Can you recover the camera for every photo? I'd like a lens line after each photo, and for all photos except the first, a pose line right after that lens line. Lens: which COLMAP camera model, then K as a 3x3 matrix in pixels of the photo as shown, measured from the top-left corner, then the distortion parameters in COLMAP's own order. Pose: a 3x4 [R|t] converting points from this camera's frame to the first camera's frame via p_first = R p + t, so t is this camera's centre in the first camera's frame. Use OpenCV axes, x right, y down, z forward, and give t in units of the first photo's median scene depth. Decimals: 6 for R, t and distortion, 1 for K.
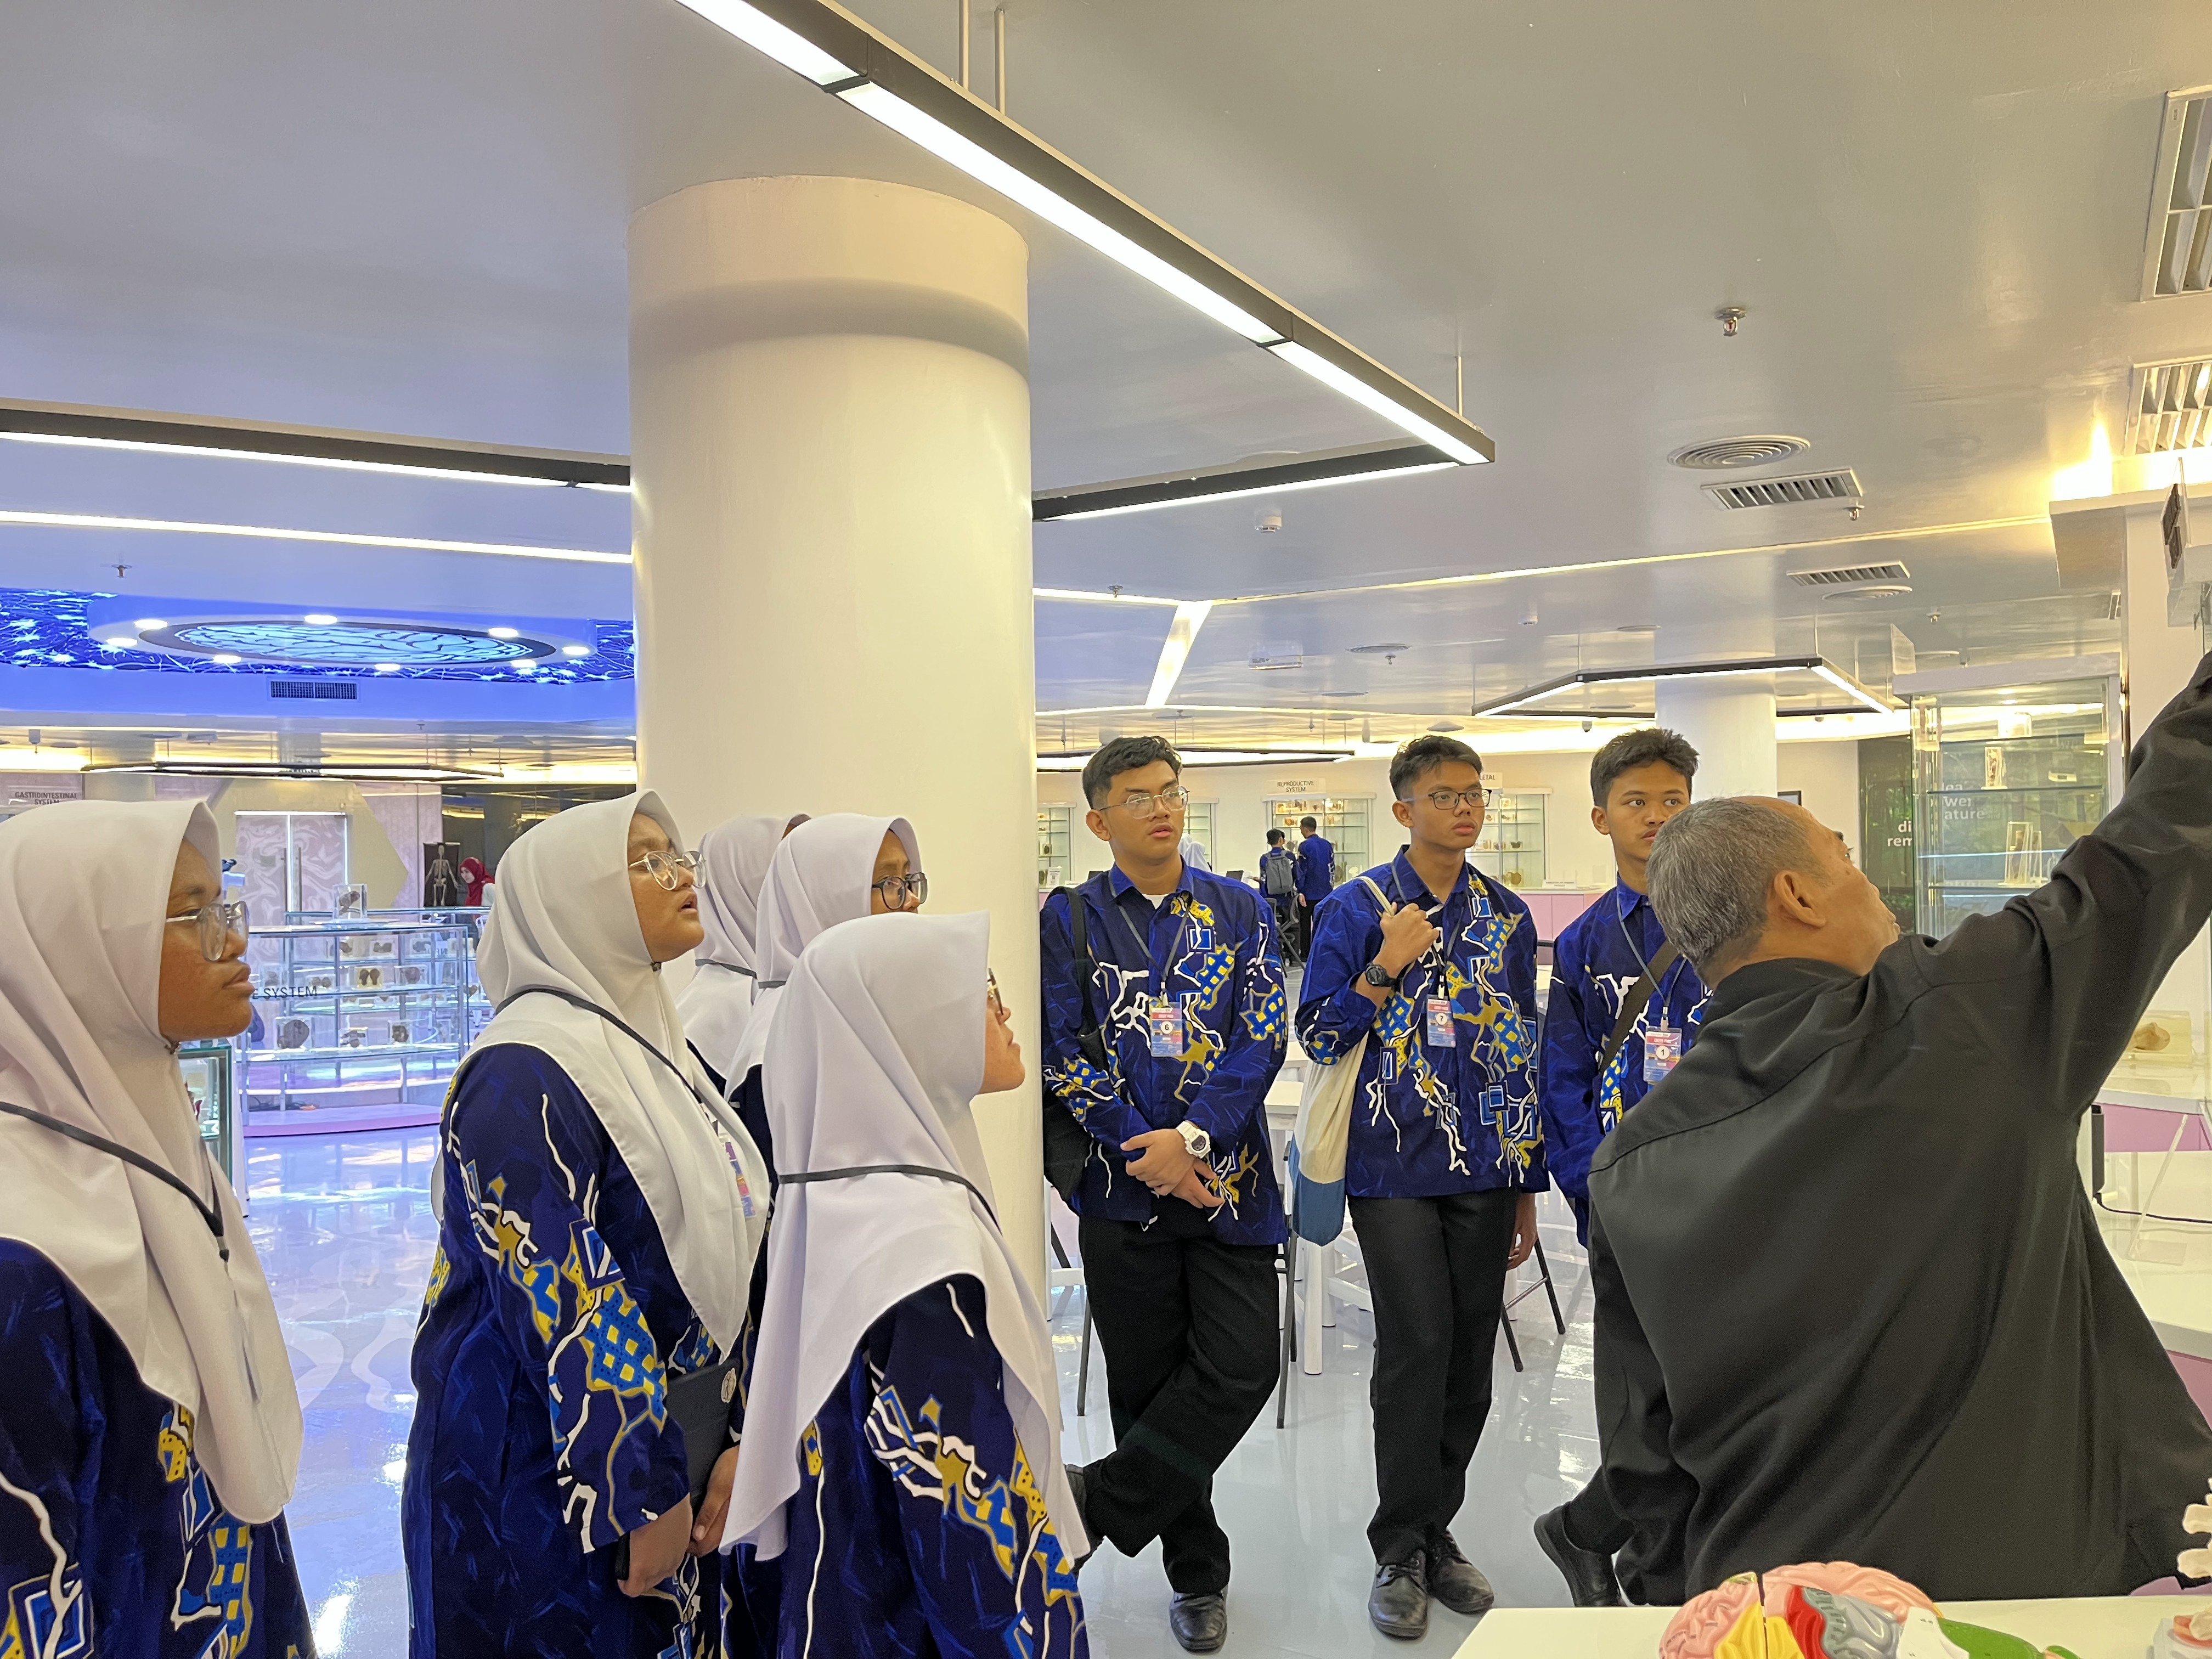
lens RADIAL K [[1675.9, 0, 1106.0], [0, 1675.9, 829.5], [0, 0, 1]] dist [0.063914, -0.074700]
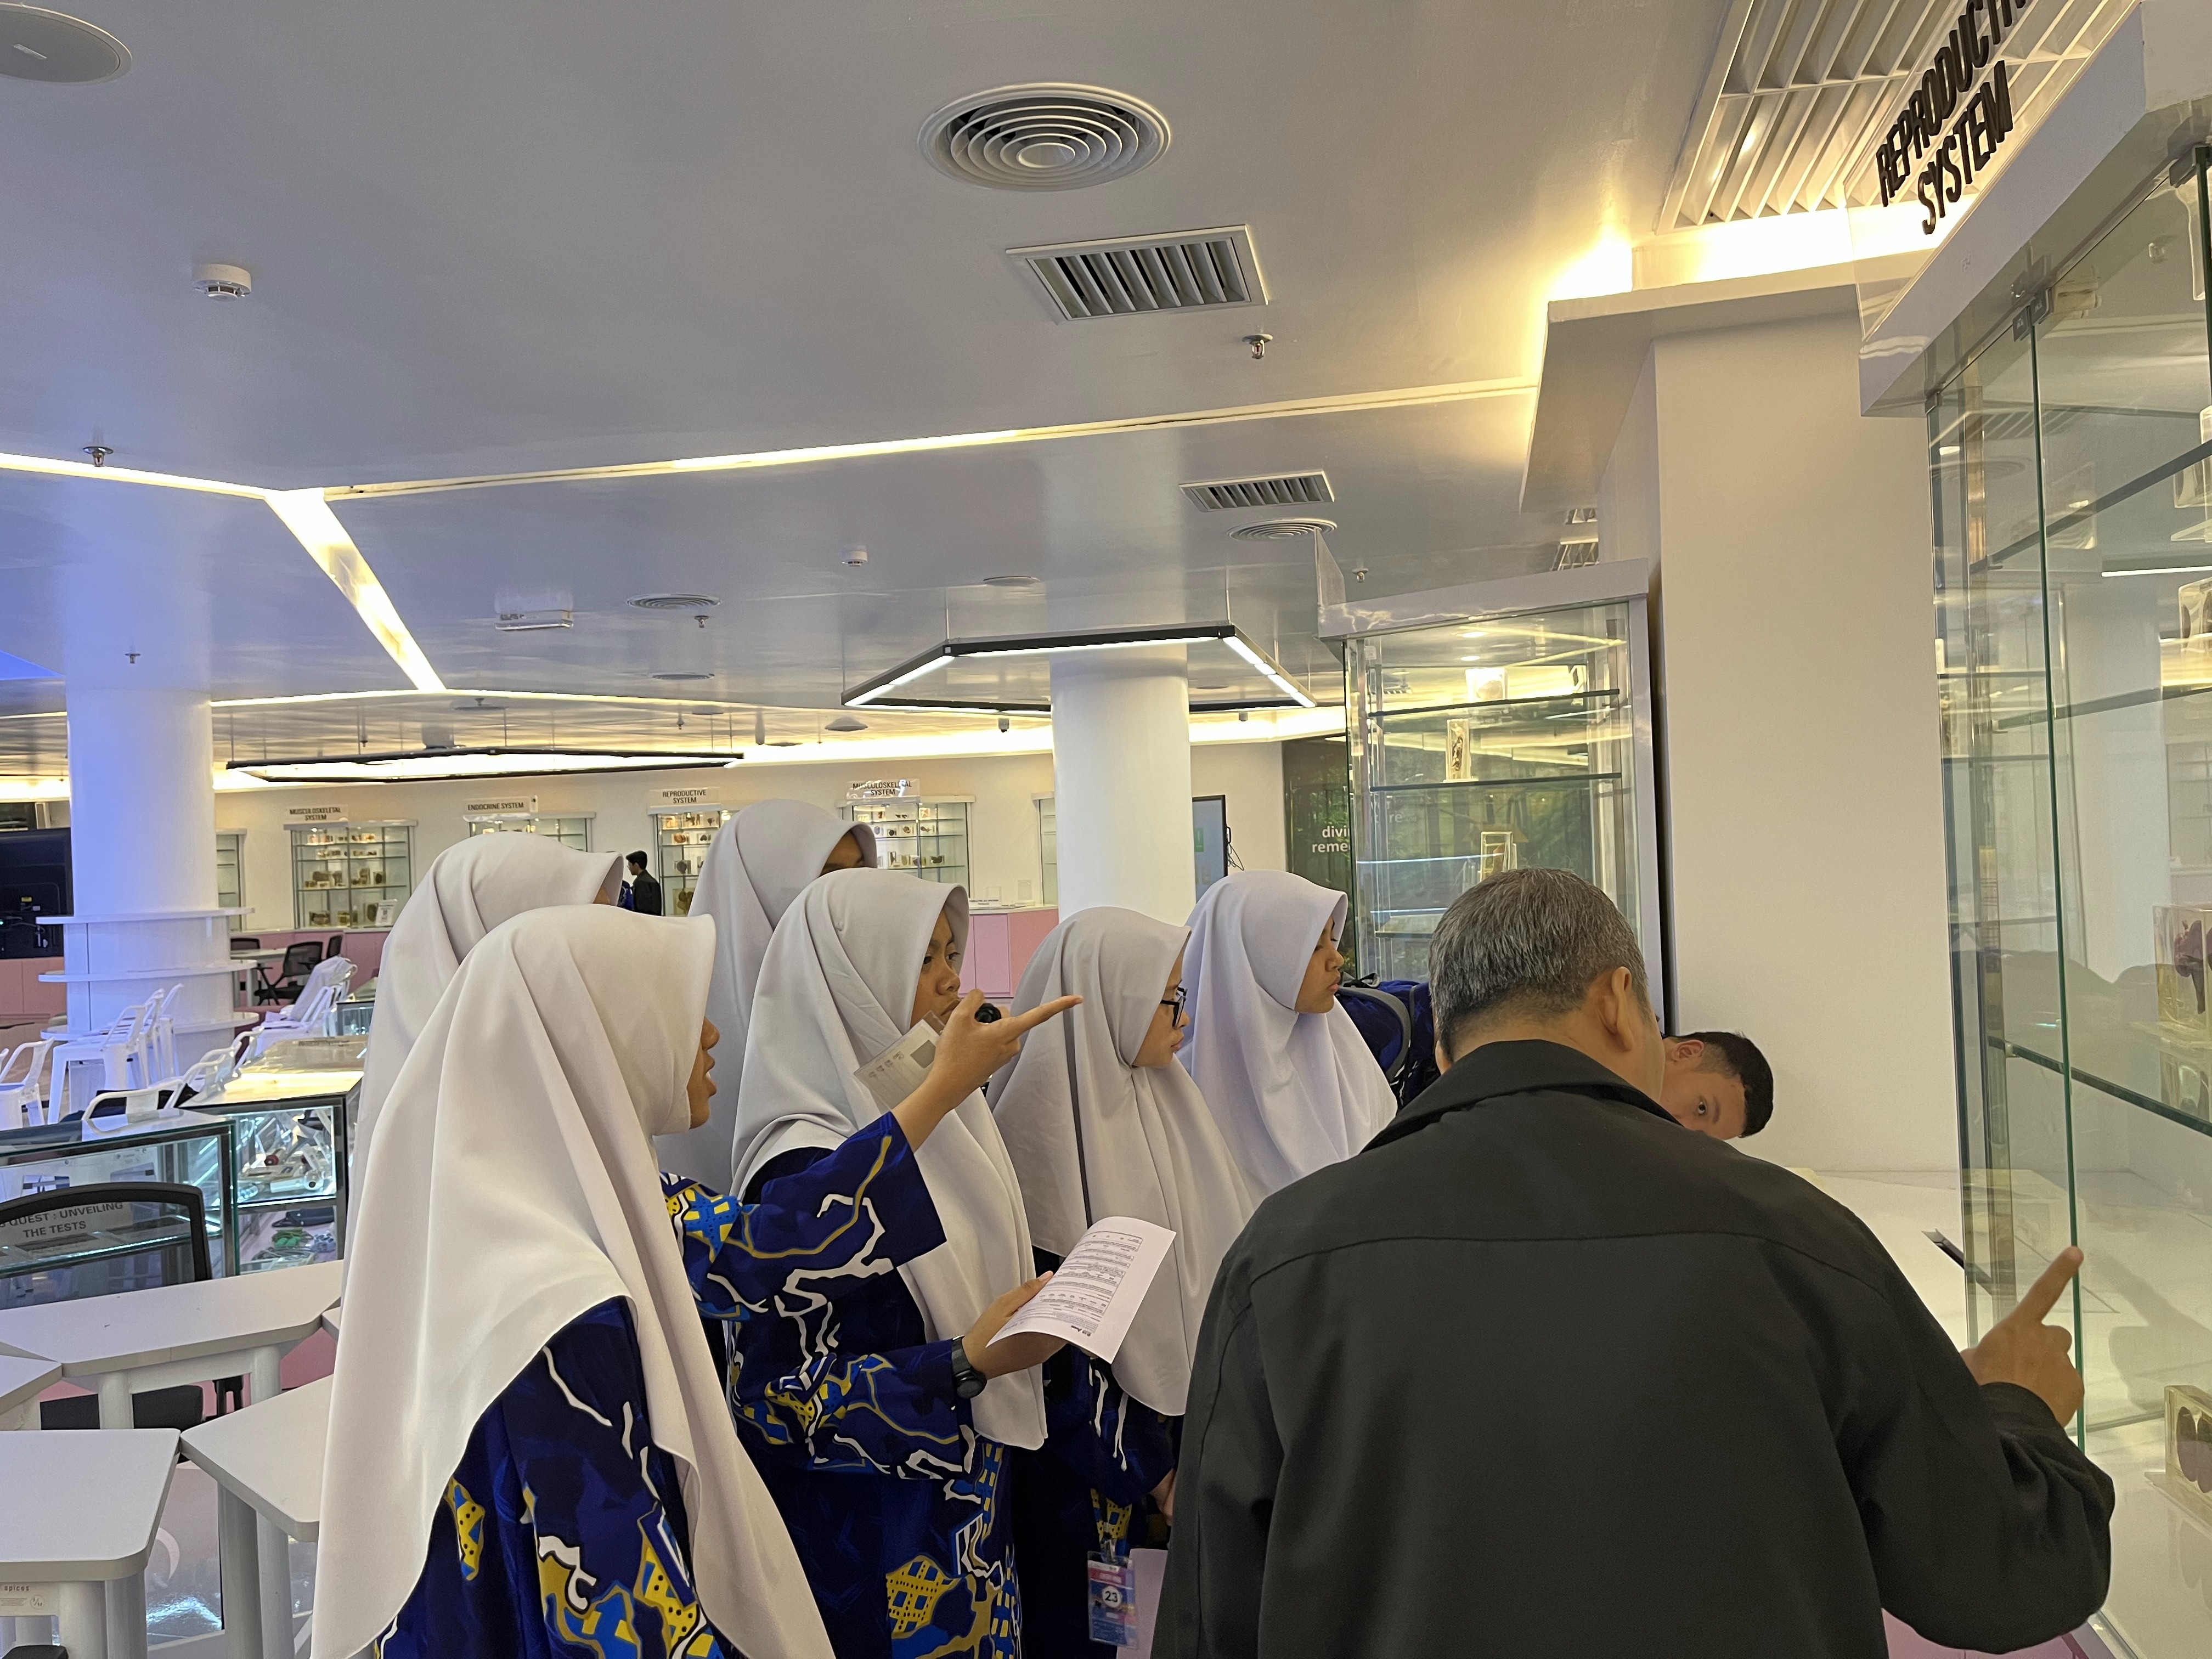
lens RADIAL K [[1675.9, 0, 1106.0], [0, 1675.9, 829.5], [0, 0, 1]] dist [0.063914, -0.074700]
pose [[0.952430, -0.016794, 0.304293, 0.112300], [0.018794, 0.999817, -0.003643, -0.003874], [-0.304176, 0.009188, 0.952571, 0.244016]]
